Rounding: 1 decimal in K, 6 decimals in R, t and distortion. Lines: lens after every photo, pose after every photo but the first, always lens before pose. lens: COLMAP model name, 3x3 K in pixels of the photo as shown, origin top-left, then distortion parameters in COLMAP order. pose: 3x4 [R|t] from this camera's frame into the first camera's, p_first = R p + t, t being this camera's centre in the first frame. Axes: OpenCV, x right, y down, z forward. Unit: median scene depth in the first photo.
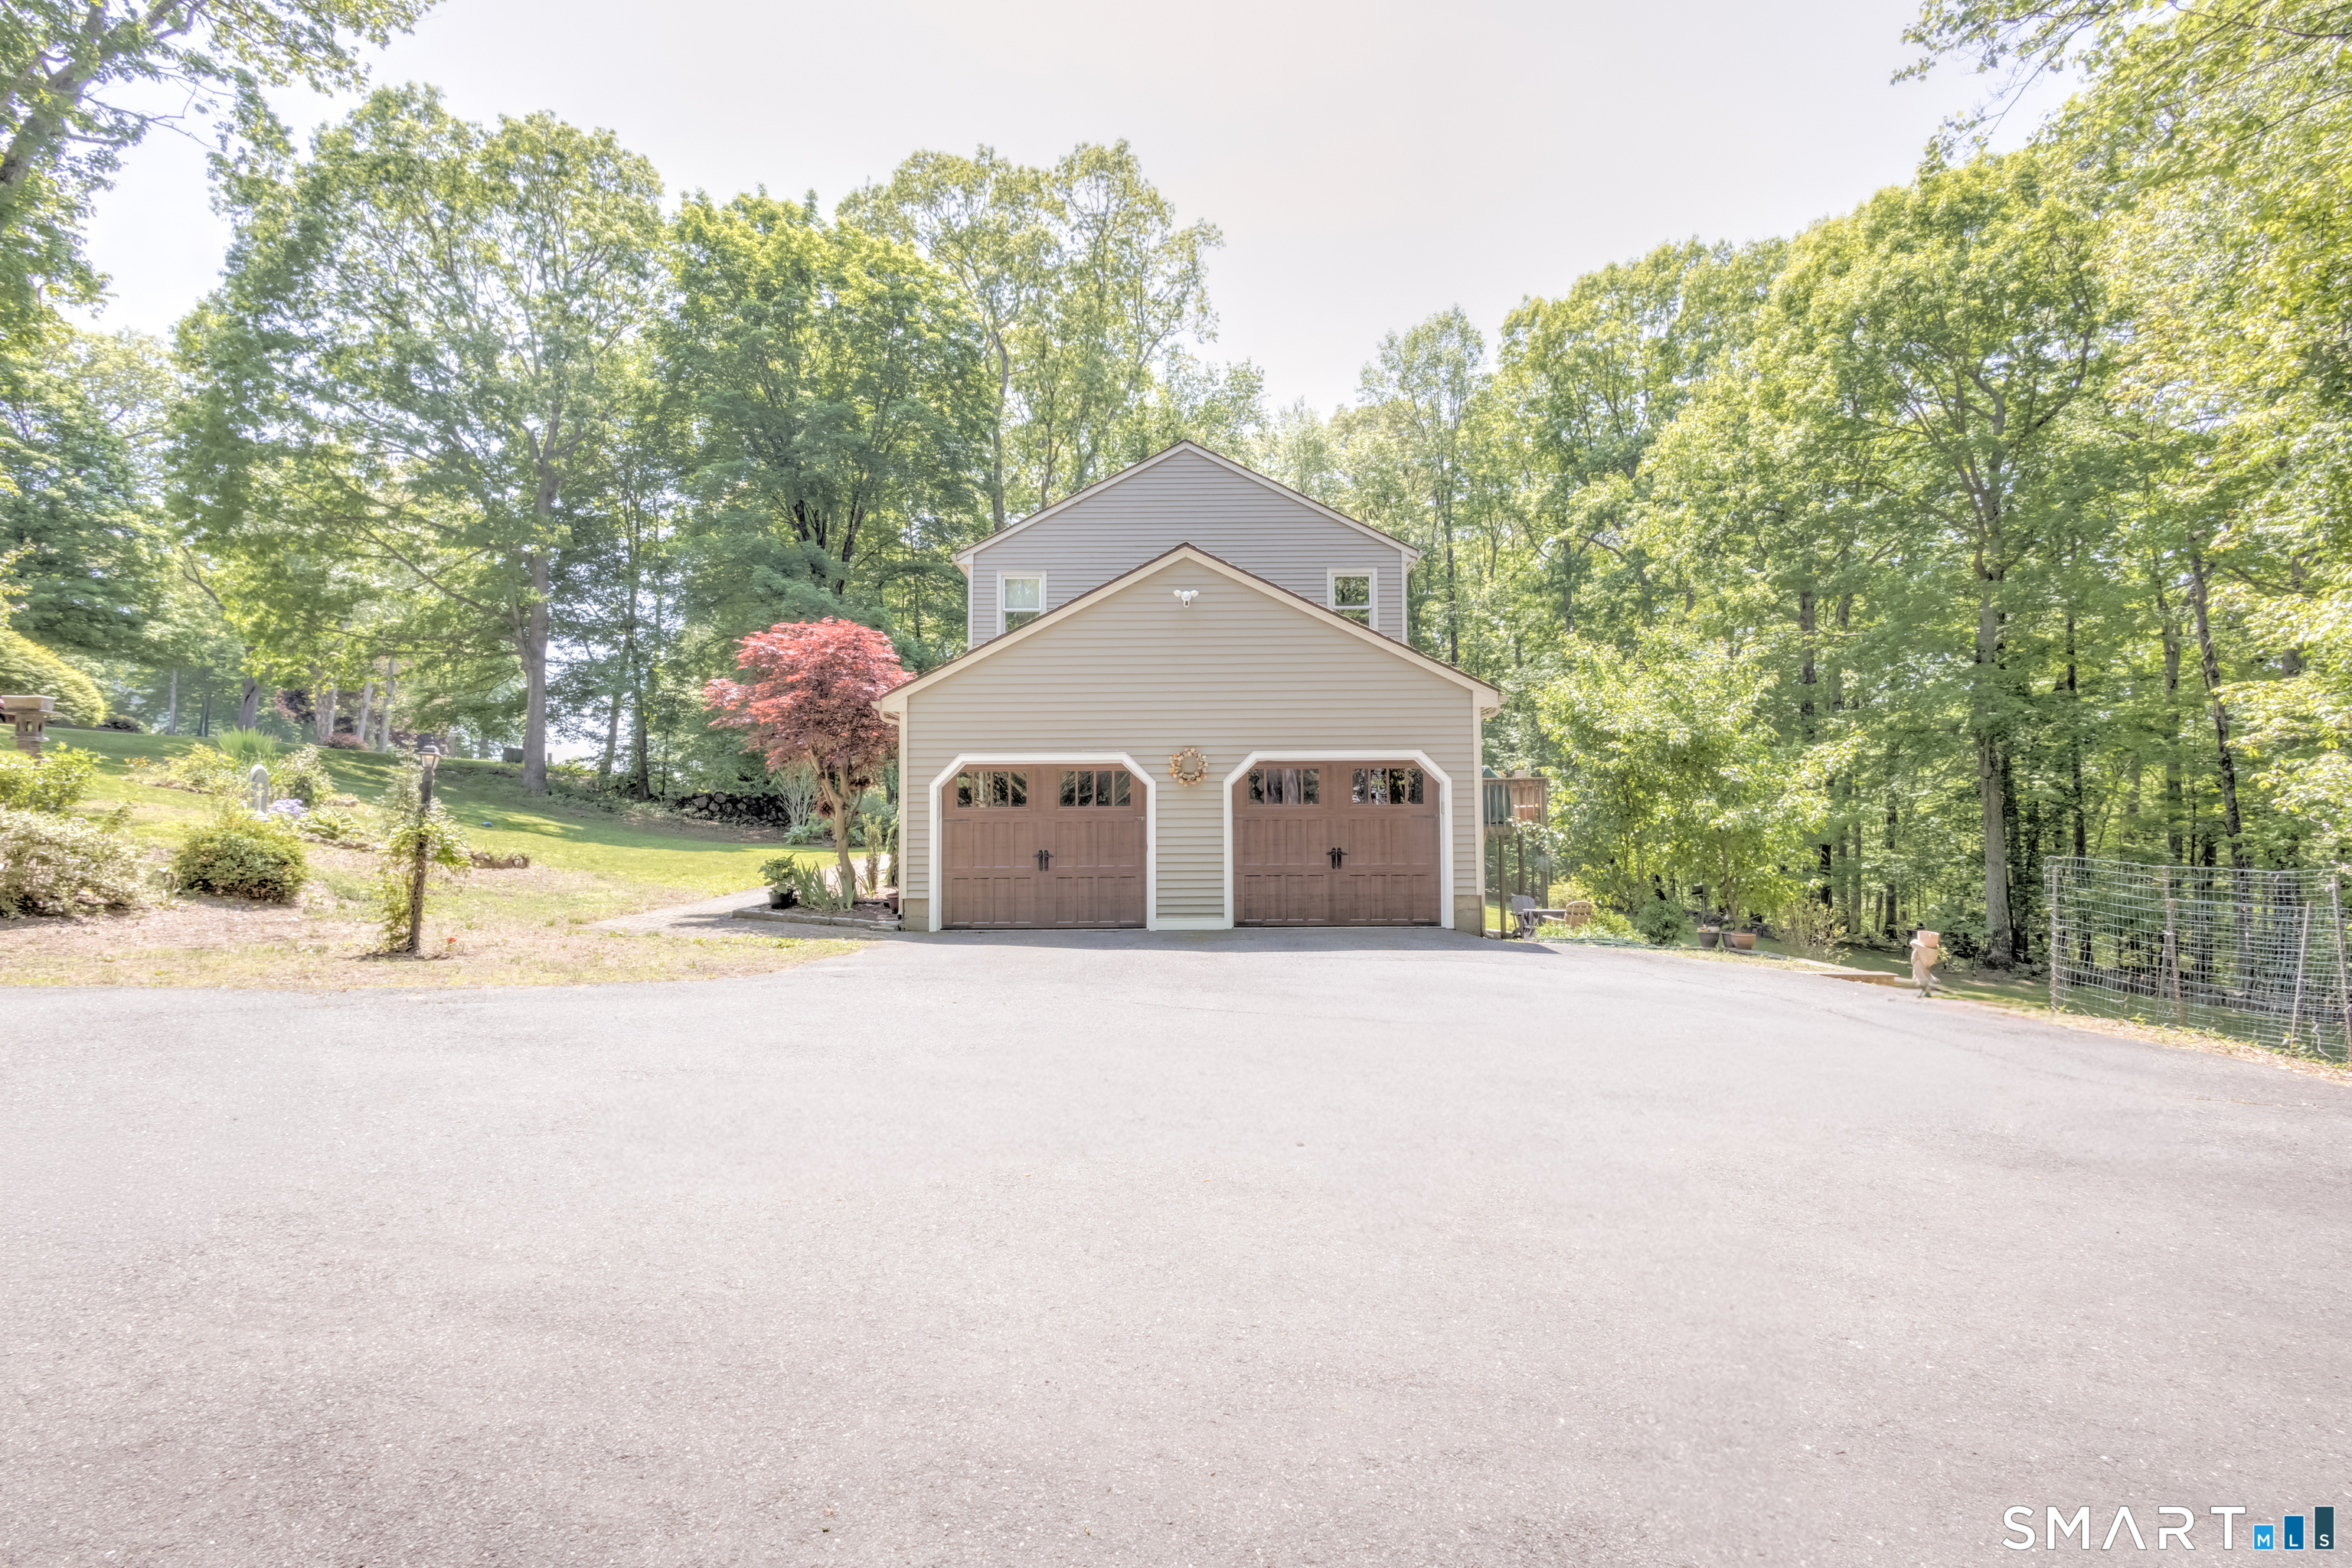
lens RADIAL K [[1059.8, 0, 1178.2], [0, 1059.8, 784.7], [0, 0, 1]] dist [0.001878, 0.000141]
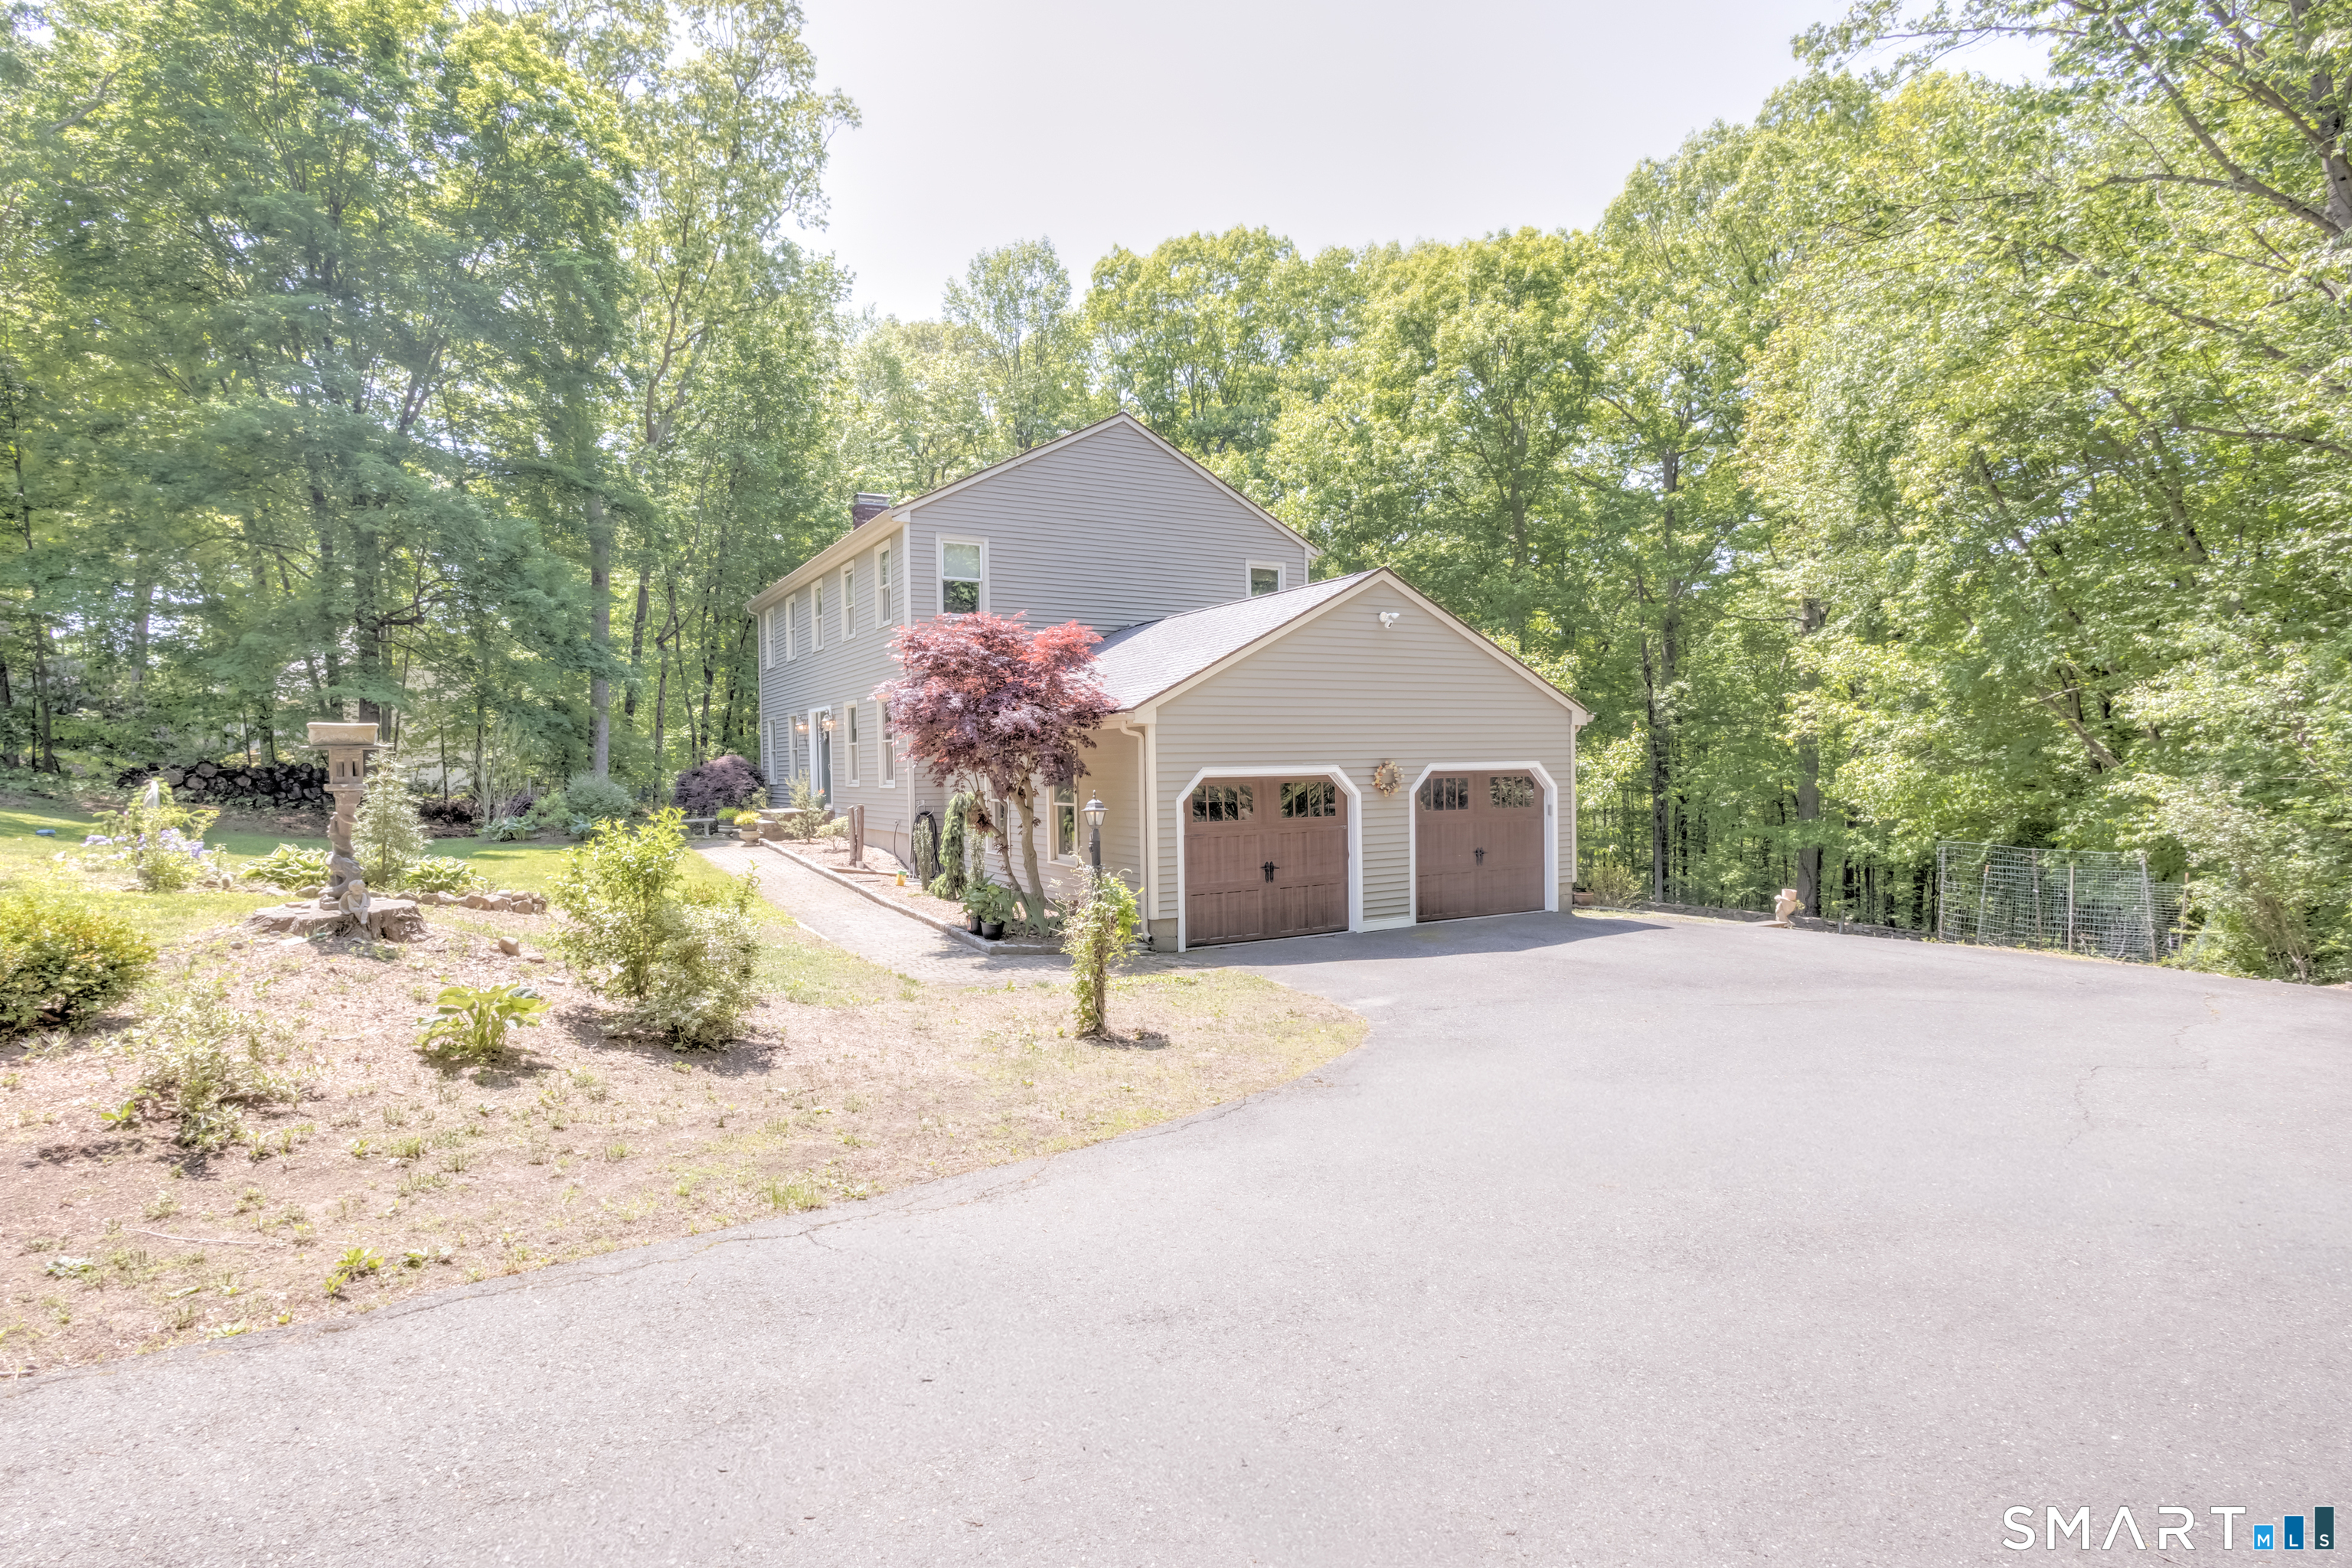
lens RADIAL K [[1158.8, 0, 1173.7], [0, 1158.8, 778.3], [0, 0, 1]] dist [-0.001528, 0.000414]
pose [[0.868887, -0.011584, 0.494874, -0.741011], [-0.011200, 0.999010, 0.043050, -0.063013], [-0.494883, -0.042948, 0.867897, 0.087324]]
